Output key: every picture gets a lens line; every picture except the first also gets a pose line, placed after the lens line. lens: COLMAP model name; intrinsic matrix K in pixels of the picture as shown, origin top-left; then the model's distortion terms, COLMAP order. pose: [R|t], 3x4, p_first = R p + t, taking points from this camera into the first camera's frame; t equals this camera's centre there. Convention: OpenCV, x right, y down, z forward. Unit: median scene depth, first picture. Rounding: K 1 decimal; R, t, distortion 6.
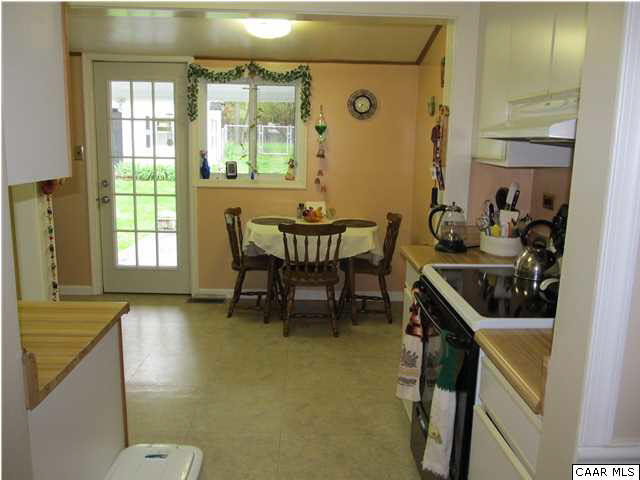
lens RADIAL K [[567.1, 0, 318.6], [0, 567.1, 235.9], [0, 0, 1]] dist [0.033582, -0.027851]
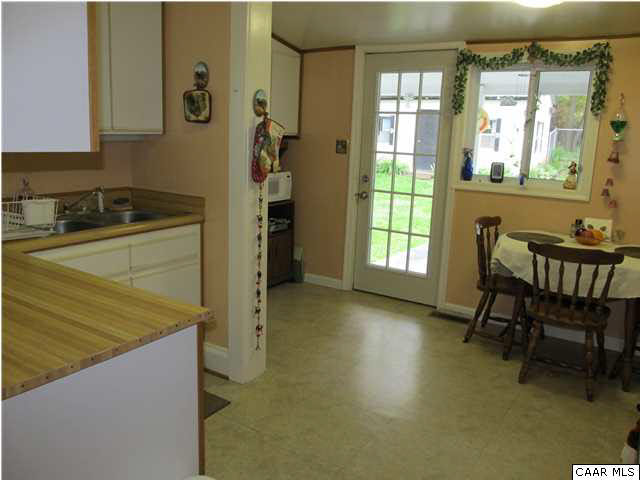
lens RADIAL K [[567.1, 0, 318.6], [0, 567.1, 235.9], [0, 0, 1]] dist [0.033582, -0.027851]
pose [[0.839796, 0.118000, -0.529923, 0.090613], [-0.121646, 0.992174, 0.028152, -0.013288], [0.529098, 0.040821, 0.847578, 0.142671]]
